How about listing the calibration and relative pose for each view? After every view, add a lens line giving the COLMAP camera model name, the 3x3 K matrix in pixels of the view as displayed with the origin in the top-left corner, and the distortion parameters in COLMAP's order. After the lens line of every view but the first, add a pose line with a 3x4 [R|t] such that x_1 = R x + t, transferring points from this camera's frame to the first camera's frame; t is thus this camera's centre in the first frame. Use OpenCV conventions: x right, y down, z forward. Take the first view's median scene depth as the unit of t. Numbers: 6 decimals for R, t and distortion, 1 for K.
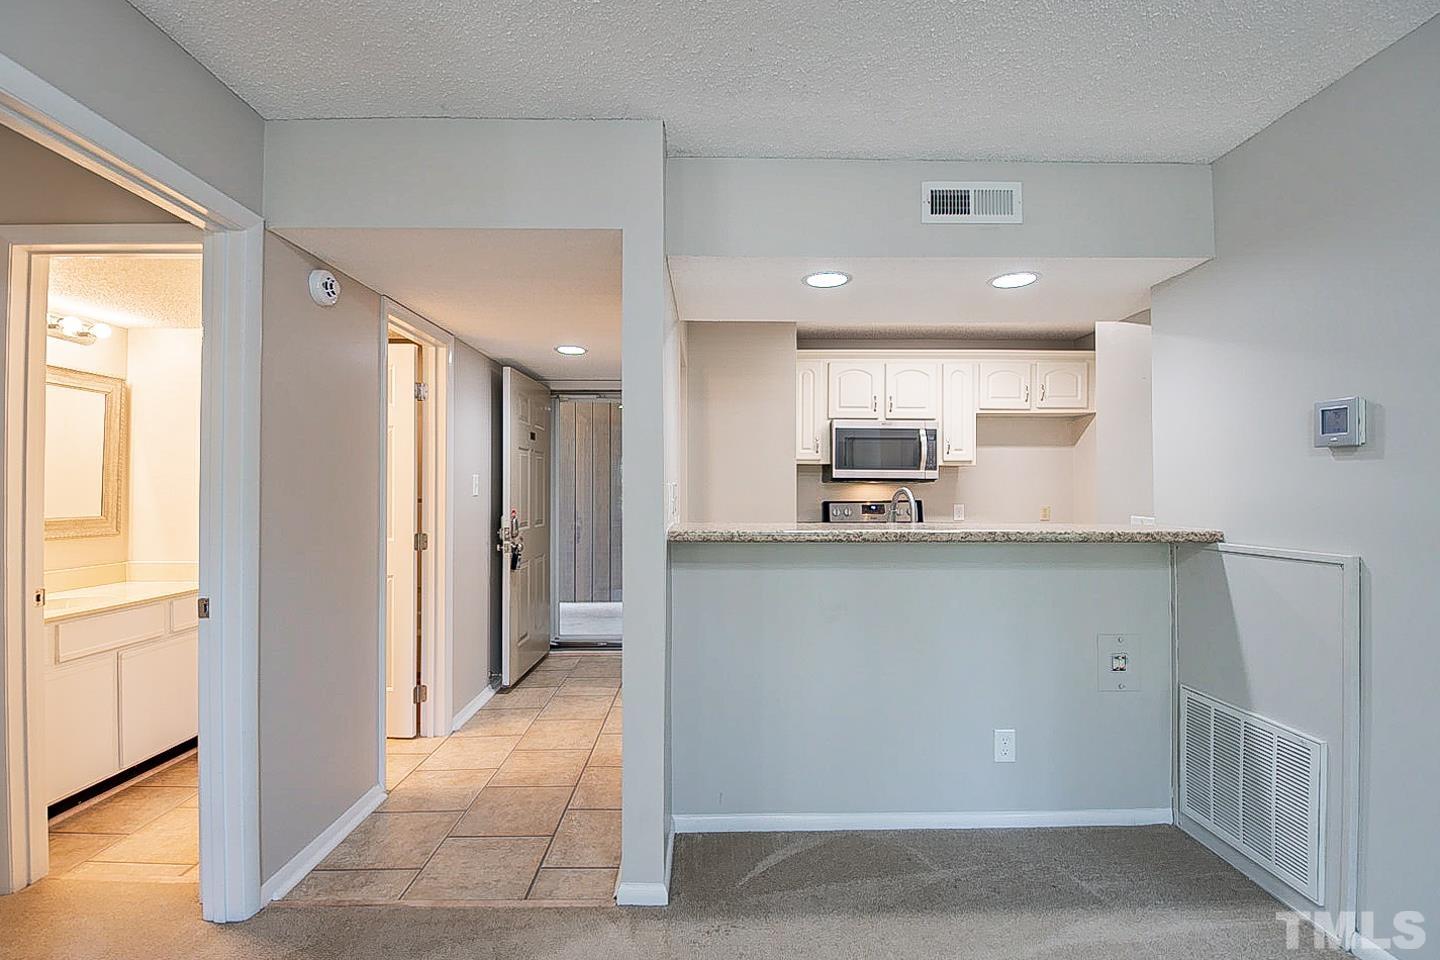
lens RADIAL K [[641.8, 0, 723.6], [0, 641.8, 479.4], [0, 0, 1]] dist [-0.013632, -0.004670]
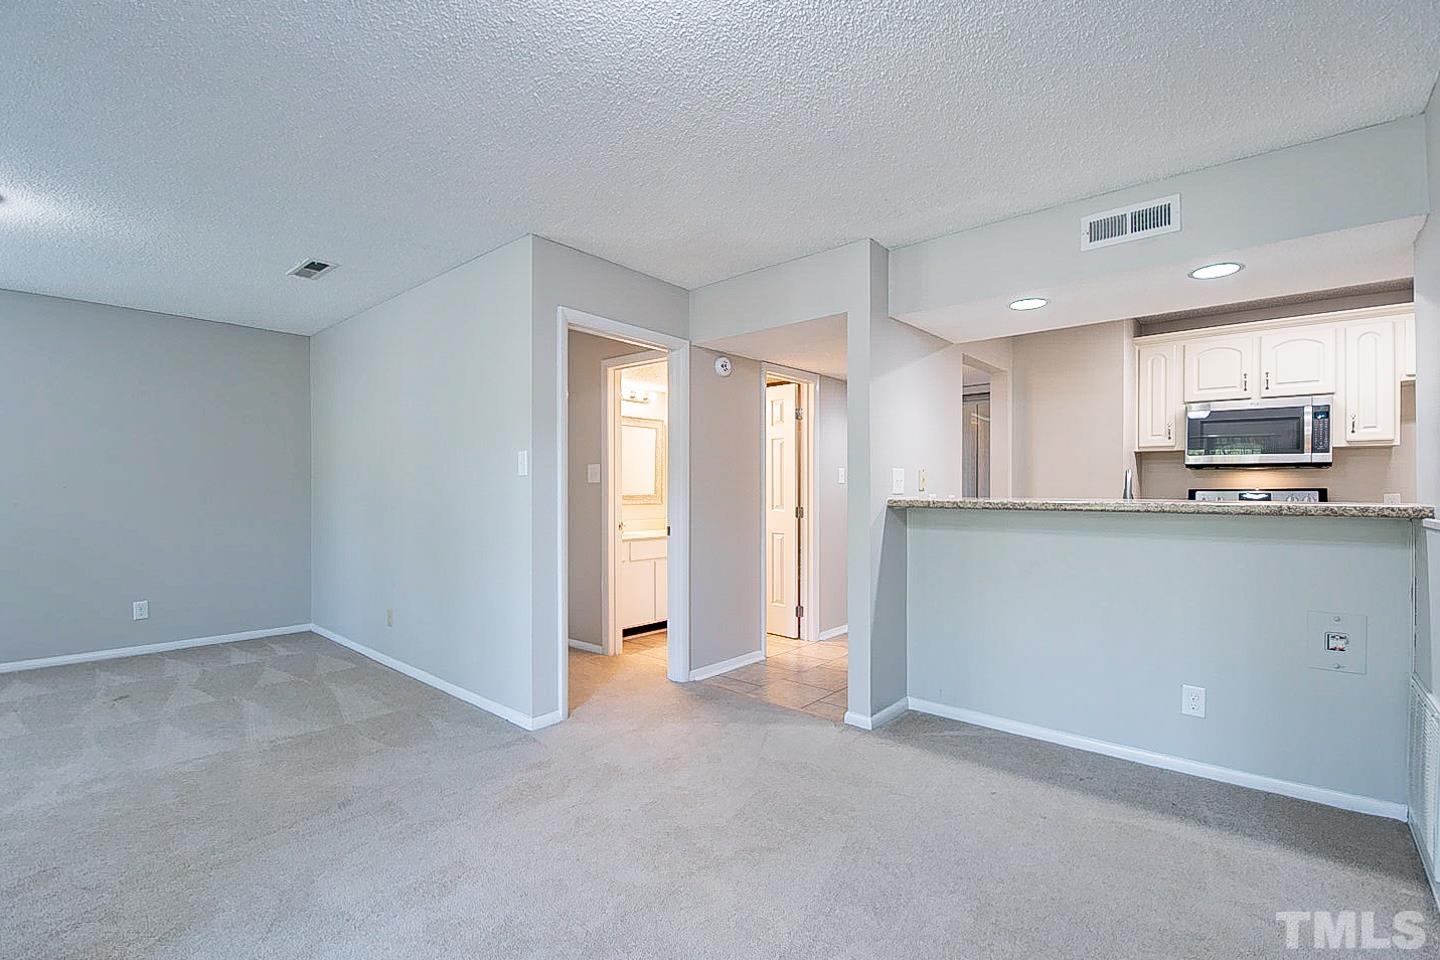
lens RADIAL K [[641.8, 0, 725.4], [0, 641.8, 484.1], [0, 0, 1]] dist [-0.013632, -0.004670]
pose [[0.738219, -0.006243, -0.674532, 0.461793], [0.011834, 0.999923, 0.003696, 0.023980], [0.674457, -0.010711, 0.738236, -0.271907]]
